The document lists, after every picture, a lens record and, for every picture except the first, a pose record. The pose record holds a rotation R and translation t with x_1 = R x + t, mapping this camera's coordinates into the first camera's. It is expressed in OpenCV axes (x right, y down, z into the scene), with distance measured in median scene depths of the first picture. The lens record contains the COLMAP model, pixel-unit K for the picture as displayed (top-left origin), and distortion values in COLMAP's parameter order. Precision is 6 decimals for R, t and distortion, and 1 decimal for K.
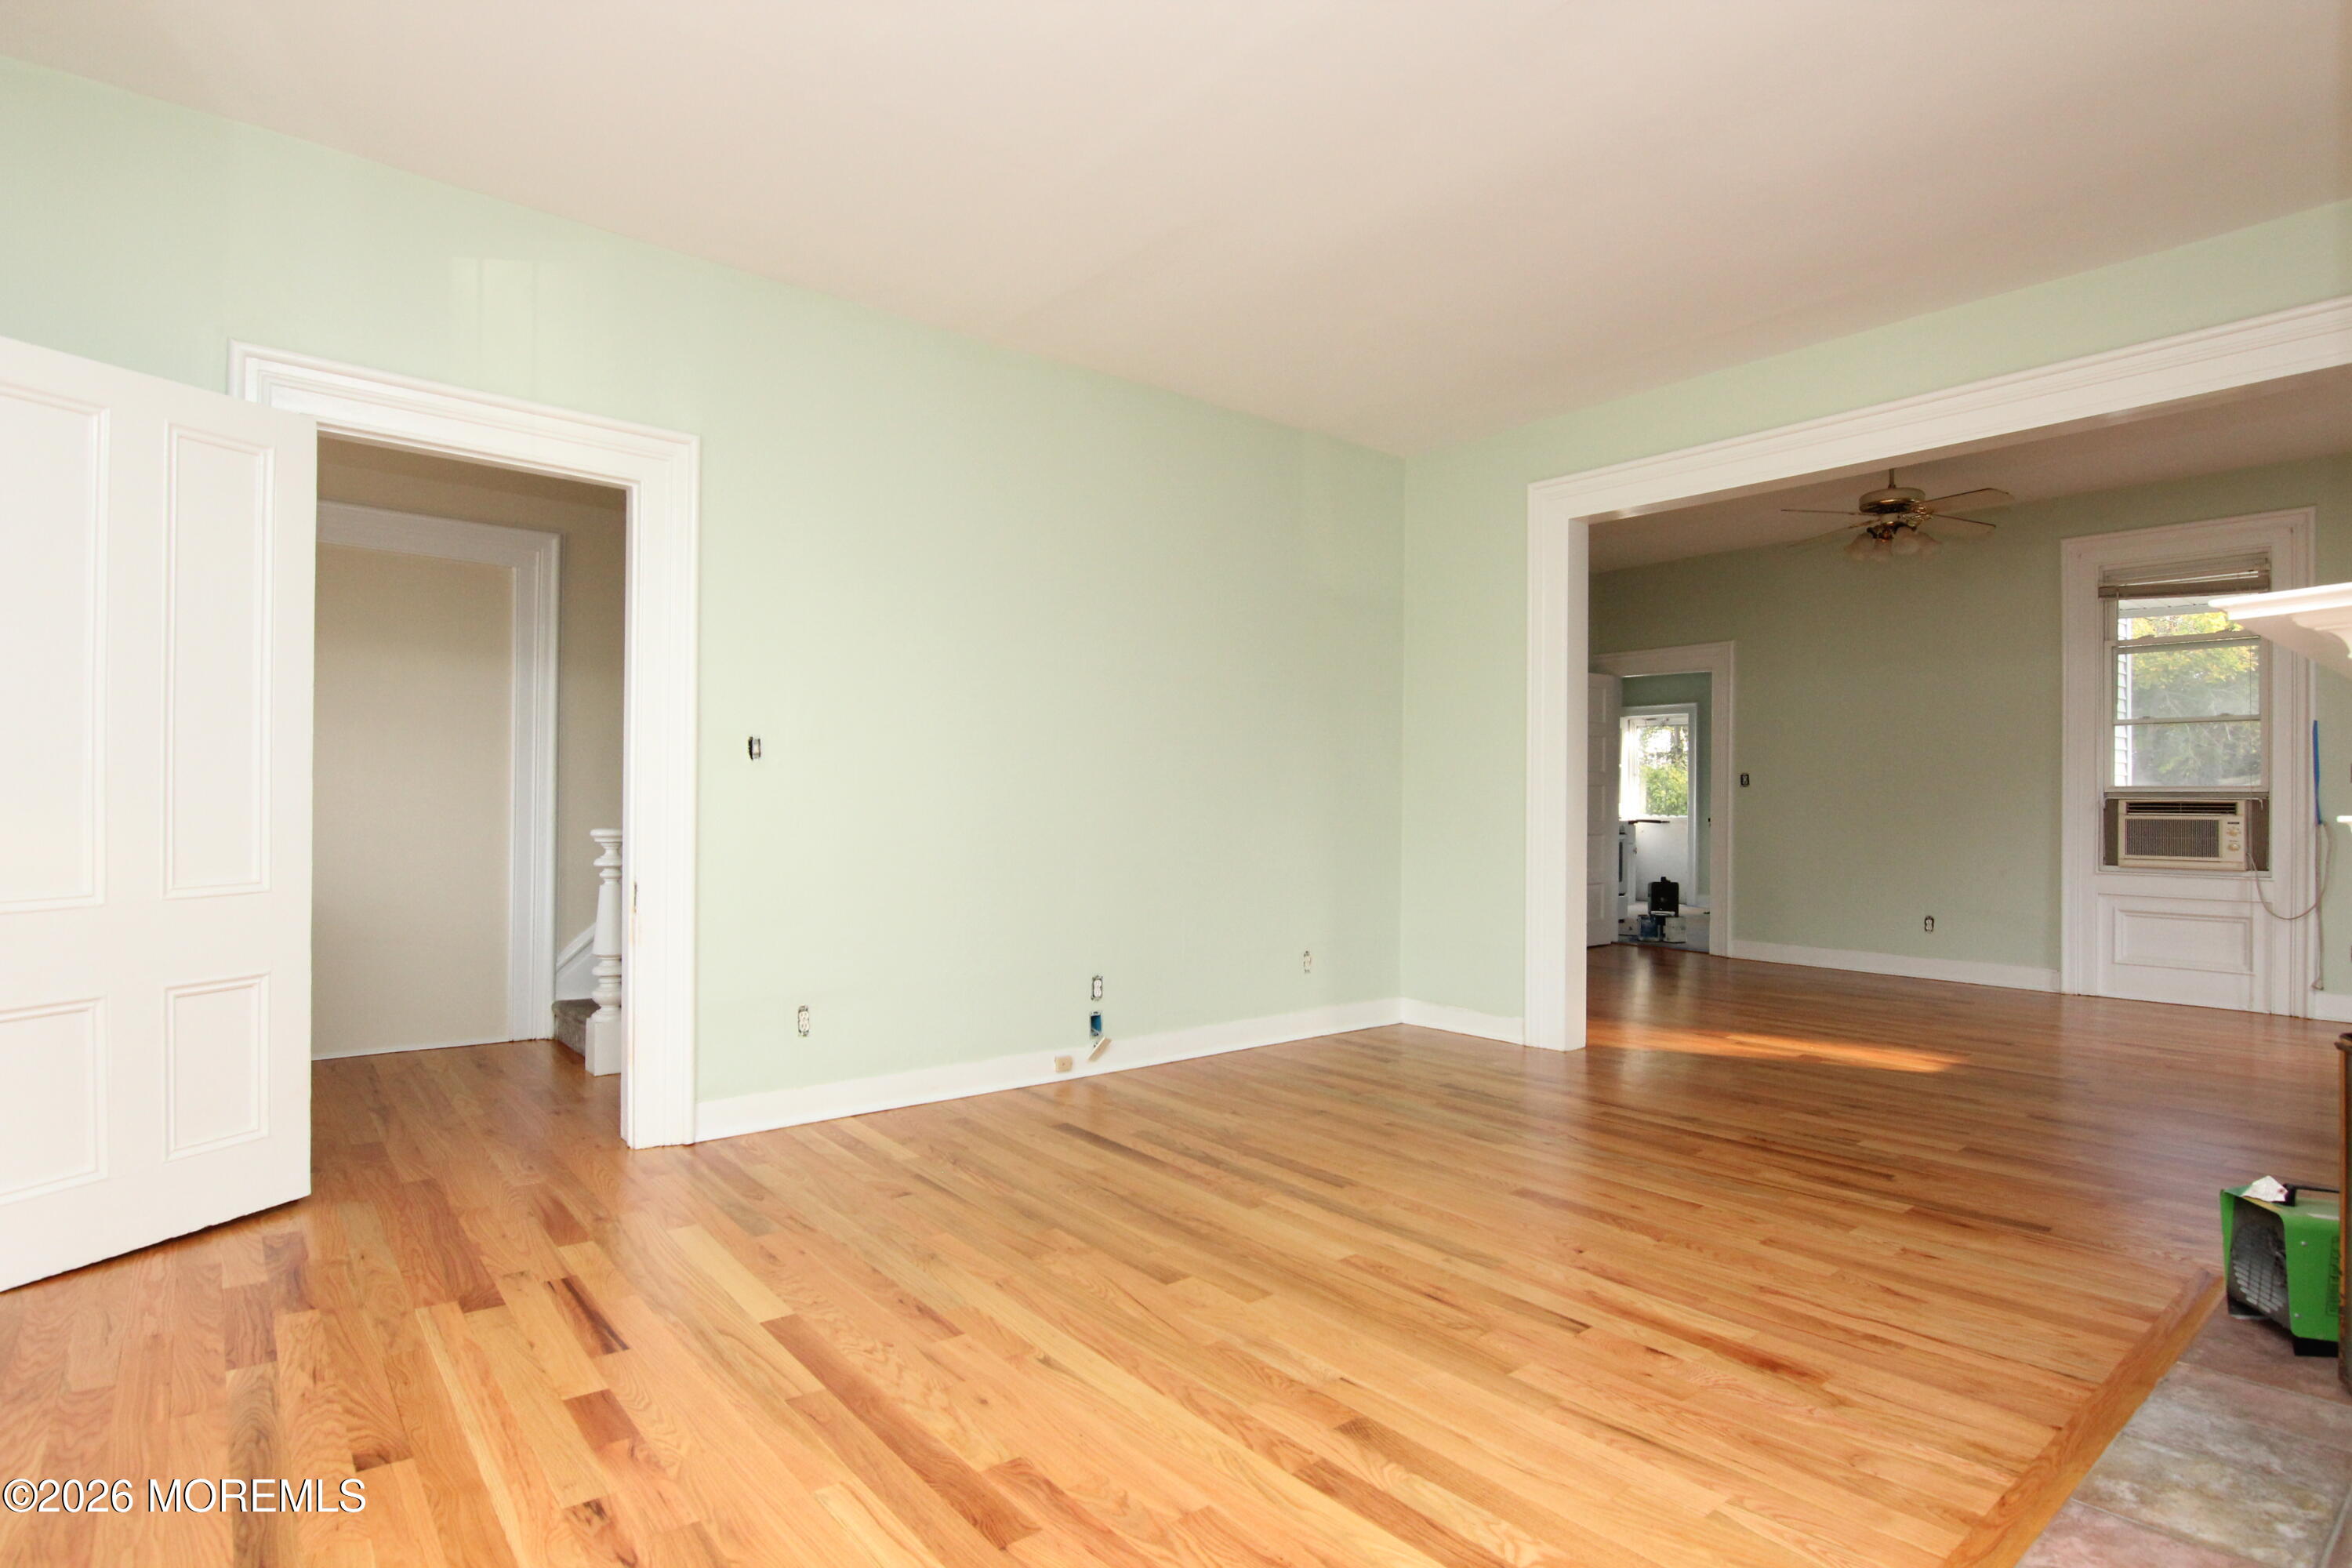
lens RADIAL K [[1210.9, 0, 1184.9], [0, 1210.9, 787.6], [0, 0, 1]] dist [-0.003429, -0.010073]
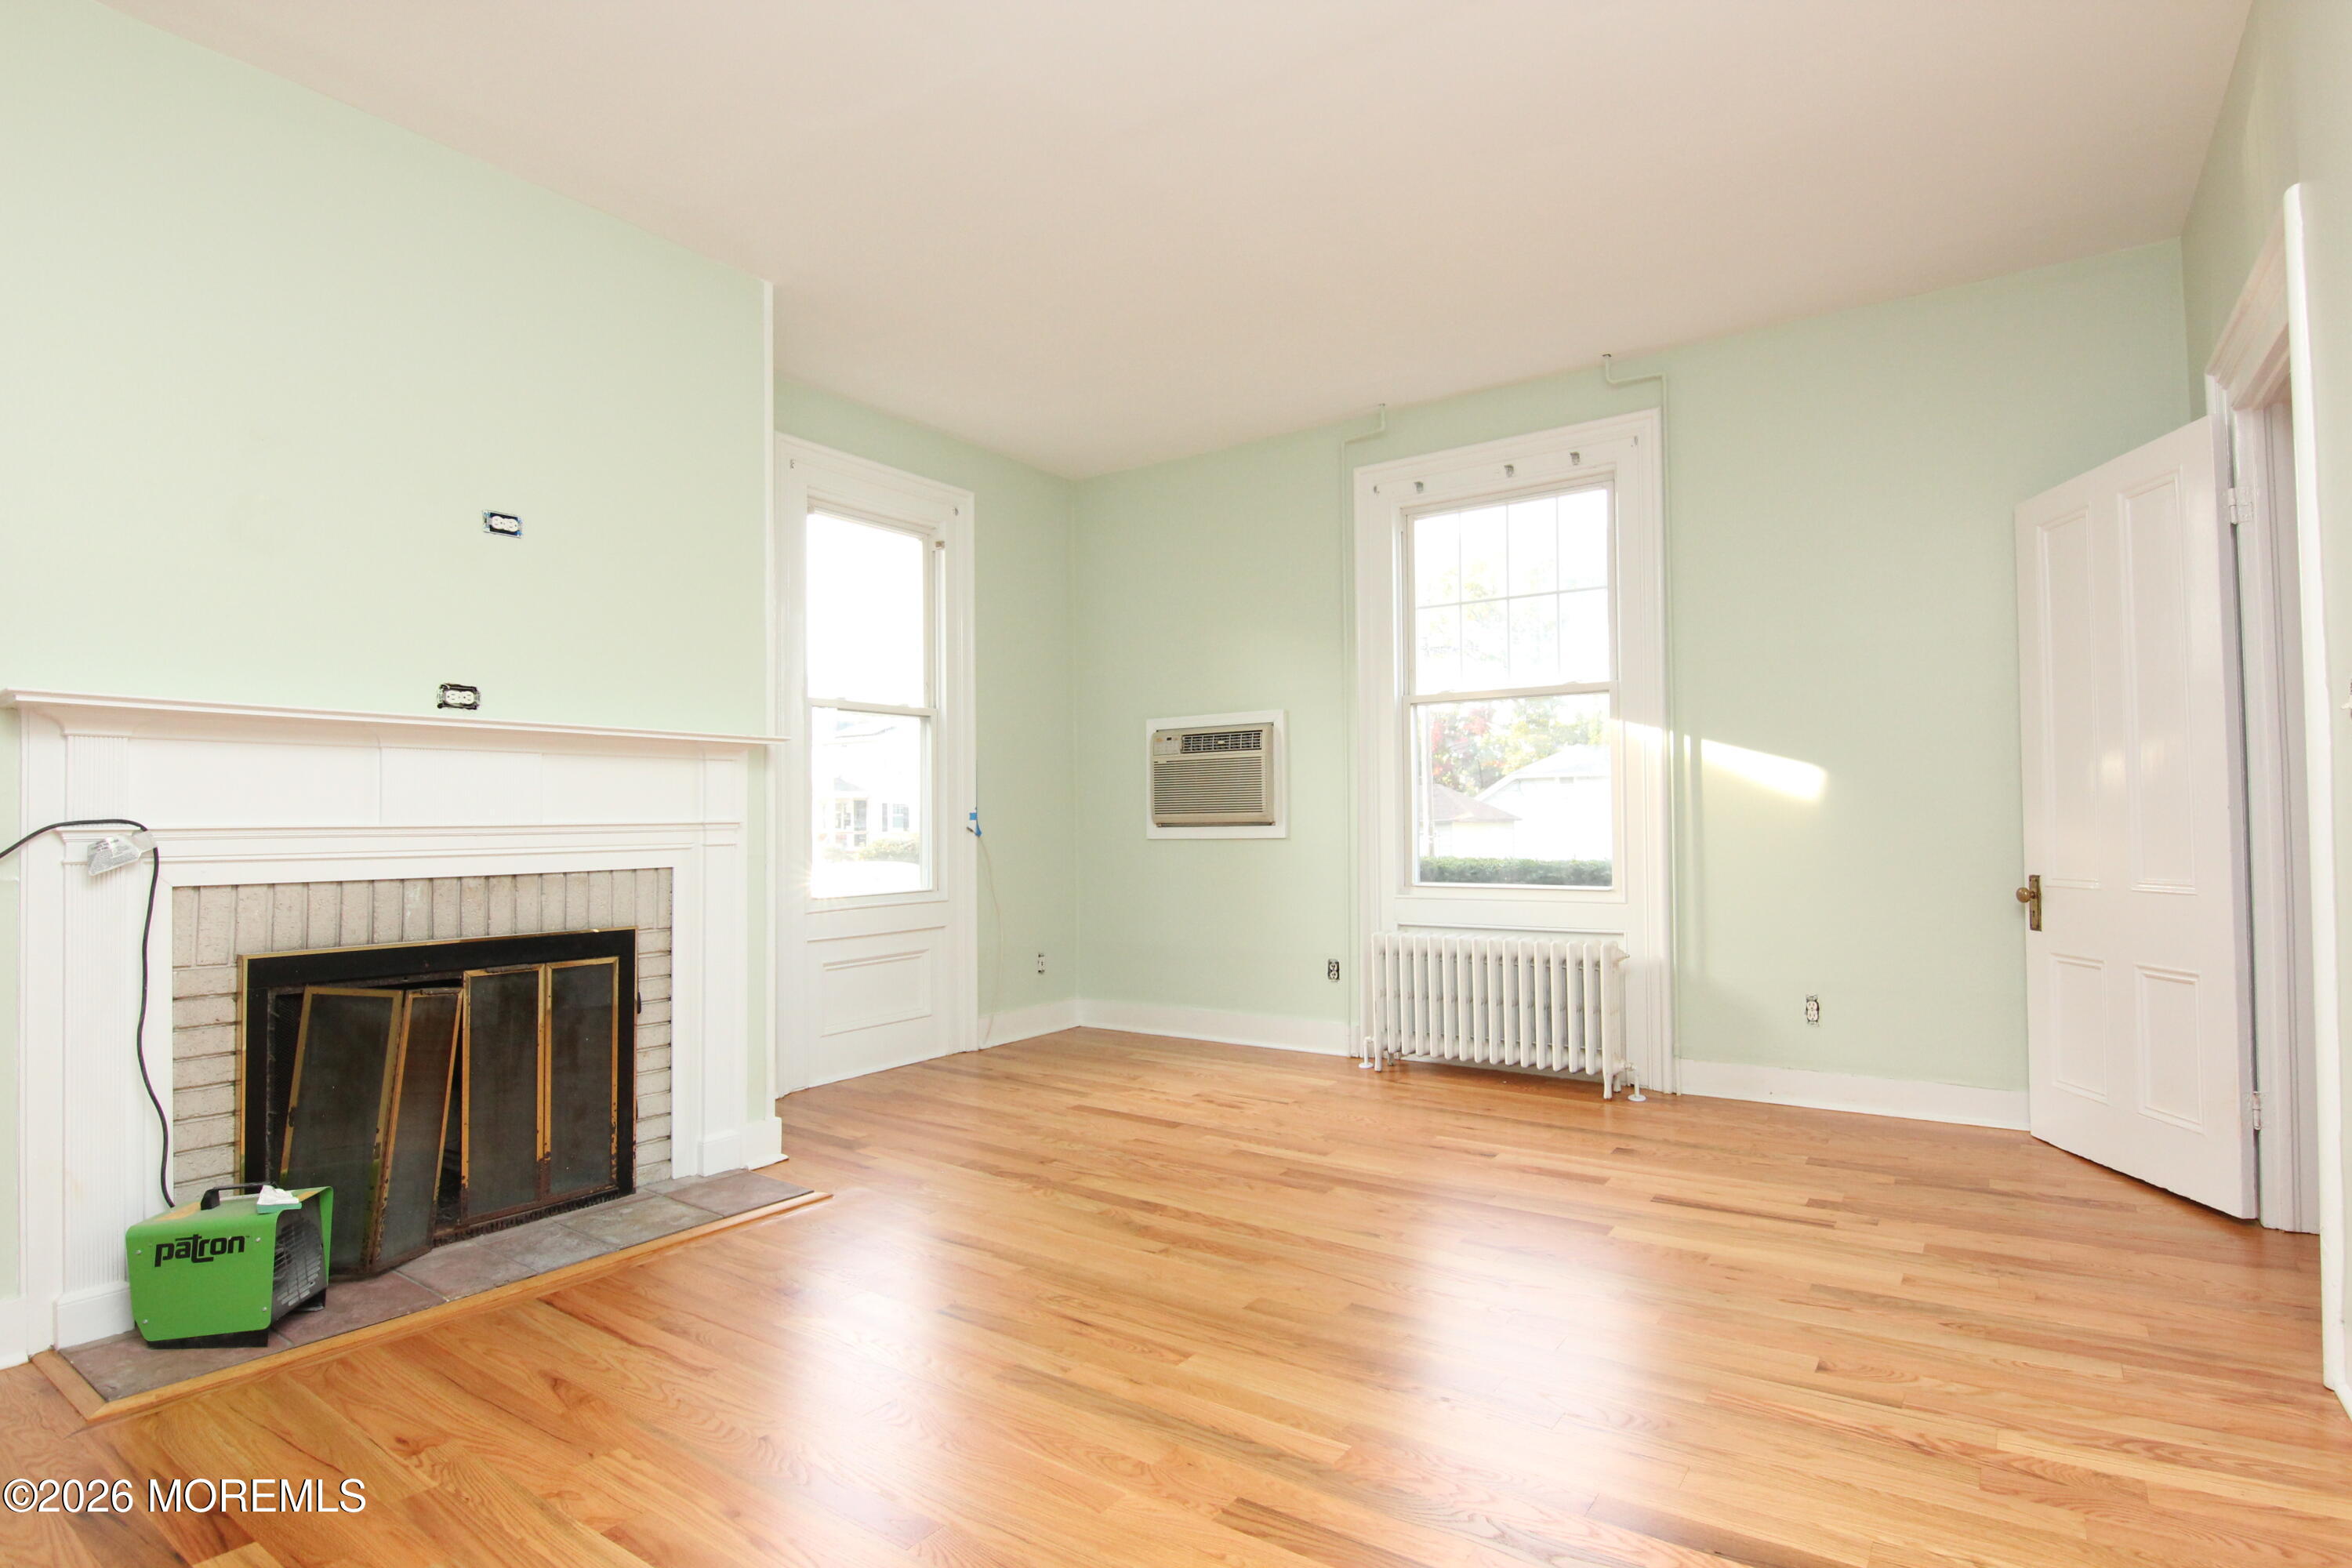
lens RADIAL K [[1196.1, 0, 1193.1], [0, 1196.1, 788.9], [0, 0, 1]] dist [-0.003549, -0.013709]
pose [[-0.960357, -0.003394, -0.278752, 0.386835], [0.007280, 0.999280, -0.037246, 0.031064], [0.278677, -0.037798, -0.959641, 1.946404]]
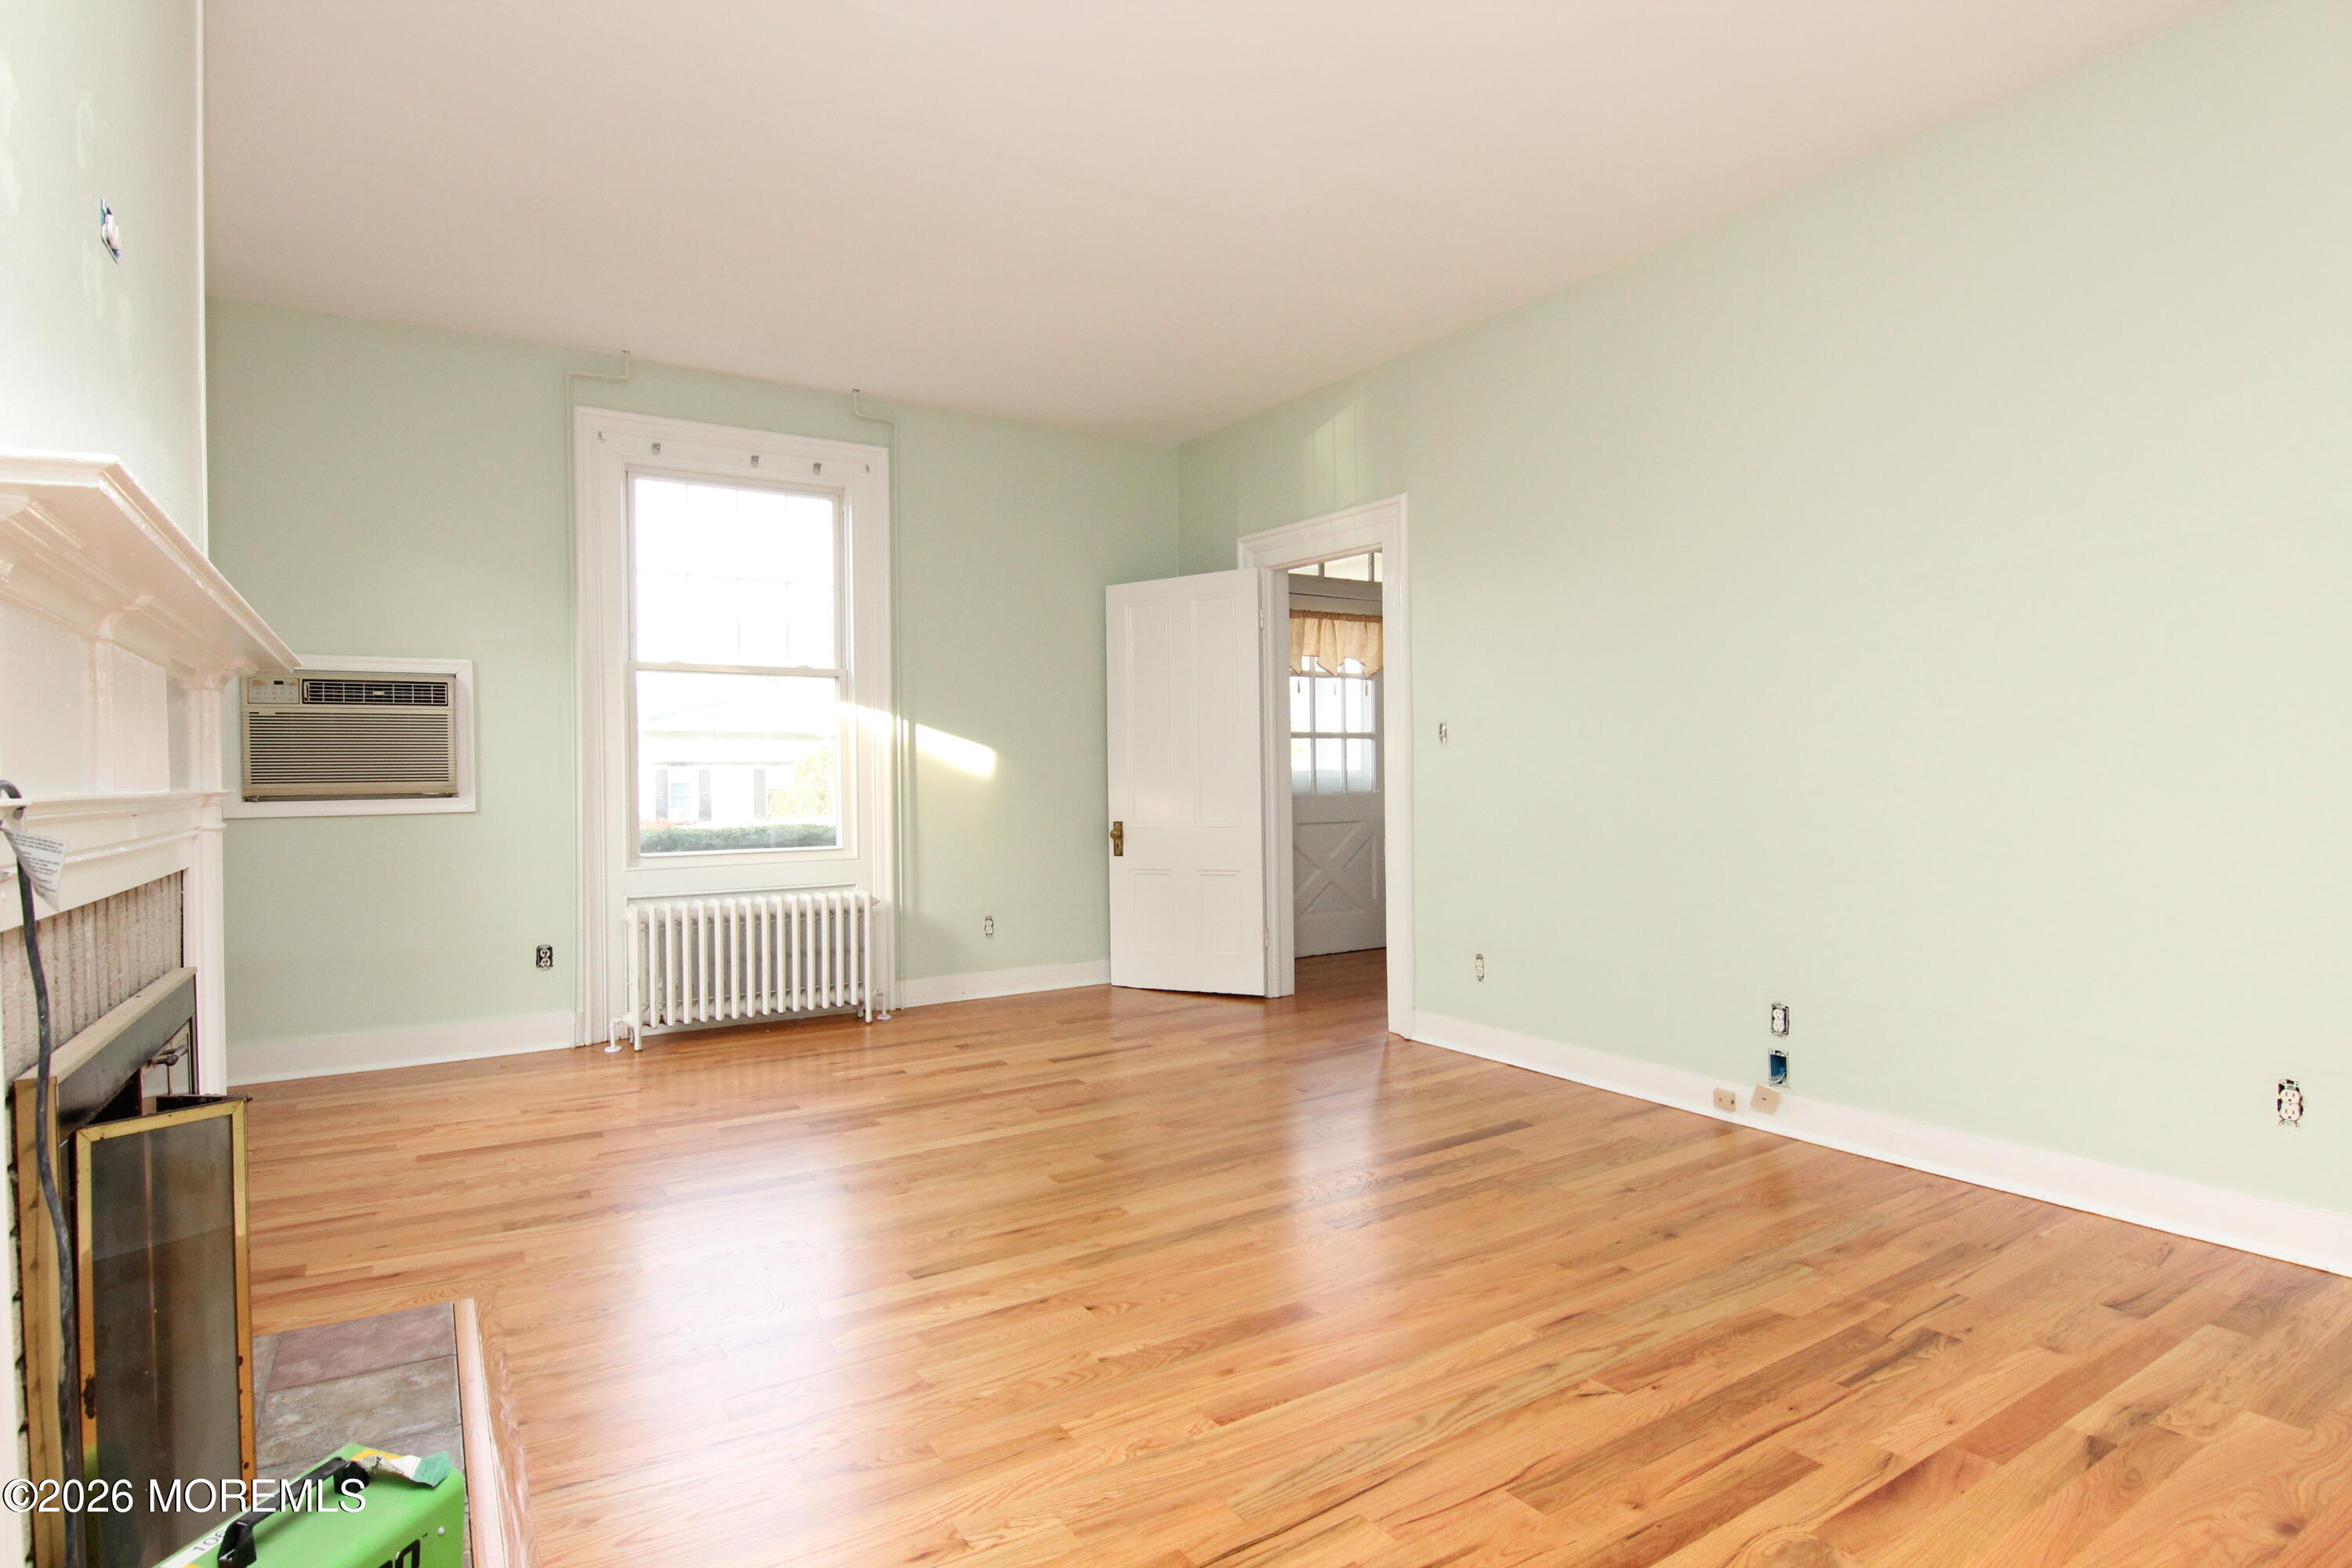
lens RADIAL K [[1196.1, 0, 1193.1], [0, 1196.1, 788.9], [0, 0, 1]] dist [-0.003549, -0.013709]
pose [[-0.115361, 0.005367, -0.993309, 1.249500], [0.019560, 0.999804, 0.003131, 0.022027], [0.993131, -0.019068, -0.115444, 1.282940]]
